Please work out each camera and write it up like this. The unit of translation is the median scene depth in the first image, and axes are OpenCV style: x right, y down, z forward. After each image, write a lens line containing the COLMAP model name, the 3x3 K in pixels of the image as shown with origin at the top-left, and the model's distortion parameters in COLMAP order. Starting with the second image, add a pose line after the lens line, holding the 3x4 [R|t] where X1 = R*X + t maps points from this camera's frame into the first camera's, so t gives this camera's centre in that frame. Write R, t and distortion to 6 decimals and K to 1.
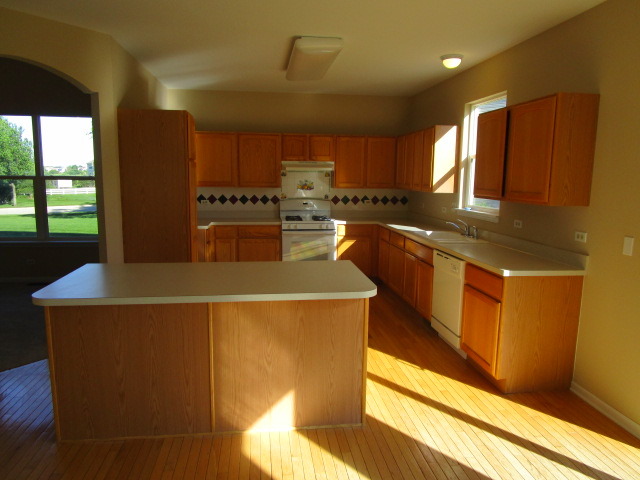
lens RADIAL K [[455.1, 0, 318.8], [0, 455.1, 243.6], [0, 0, 1]] dist [-0.025256, 0.005884]
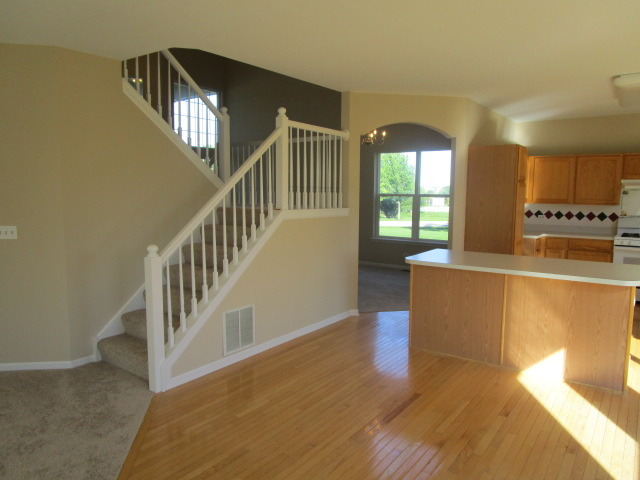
lens RADIAL K [[455.1, 0, 318.8], [0, 455.1, 243.6], [0, 0, 1]] dist [-0.025256, 0.005884]
pose [[0.721221, 0.069999, -0.689159, 0.141196], [-0.099423, 0.995041, -0.002981, 0.036487], [0.685533, 0.070668, 0.724604, -0.217088]]
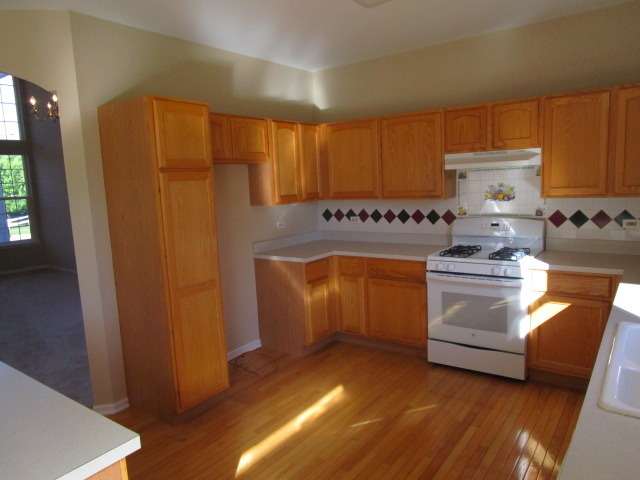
lens RADIAL K [[455.1, 0, 318.8], [0, 455.1, 243.6], [0, 0, 1]] dist [-0.025256, 0.005884]
pose [[0.716079, 0.053547, -0.695962, 0.225755], [-0.051229, 0.998396, 0.024106, -0.070701], [0.696137, 0.018392, 0.717674, 0.460524]]
